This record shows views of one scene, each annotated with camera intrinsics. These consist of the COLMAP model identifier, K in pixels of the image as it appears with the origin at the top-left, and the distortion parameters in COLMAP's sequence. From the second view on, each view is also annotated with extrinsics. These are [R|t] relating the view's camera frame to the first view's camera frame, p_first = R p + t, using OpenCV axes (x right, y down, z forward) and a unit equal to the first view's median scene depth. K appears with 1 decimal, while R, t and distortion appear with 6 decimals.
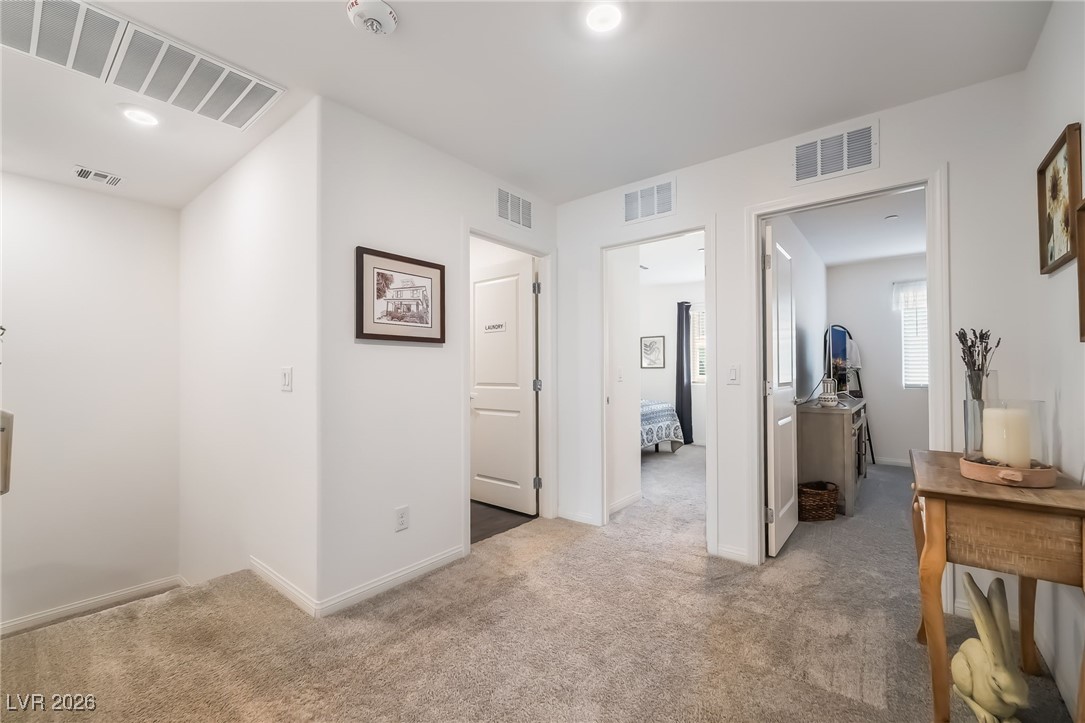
lens RADIAL K [[441.6, 0, 539.2], [0, 441.6, 365.8], [0, 0, 1]] dist [-0.002485, -0.000645]
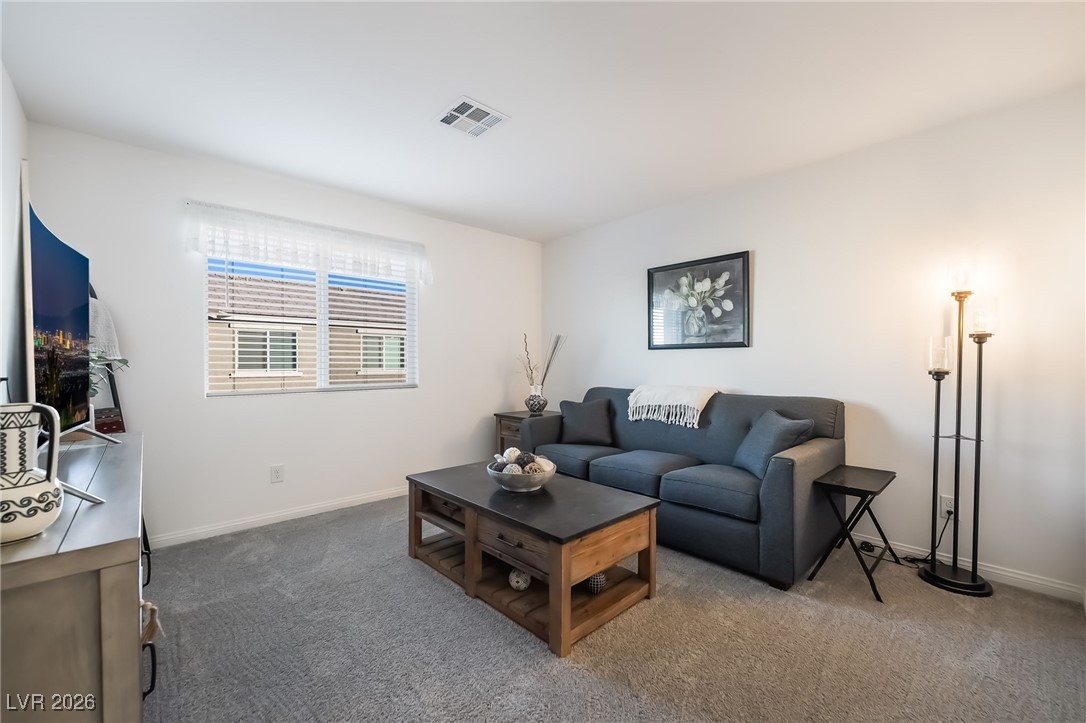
lens RADIAL K [[442.1, 0, 539.7], [0, 442.1, 365.8], [0, 0, 1]] dist [-0.002485, -0.000645]
pose [[0.145301, -0.014403, 0.989283, 0.392026], [-0.008051, 0.999844, 0.015739, 0.000149], [-0.989355, -0.010252, 0.145162, 0.579344]]
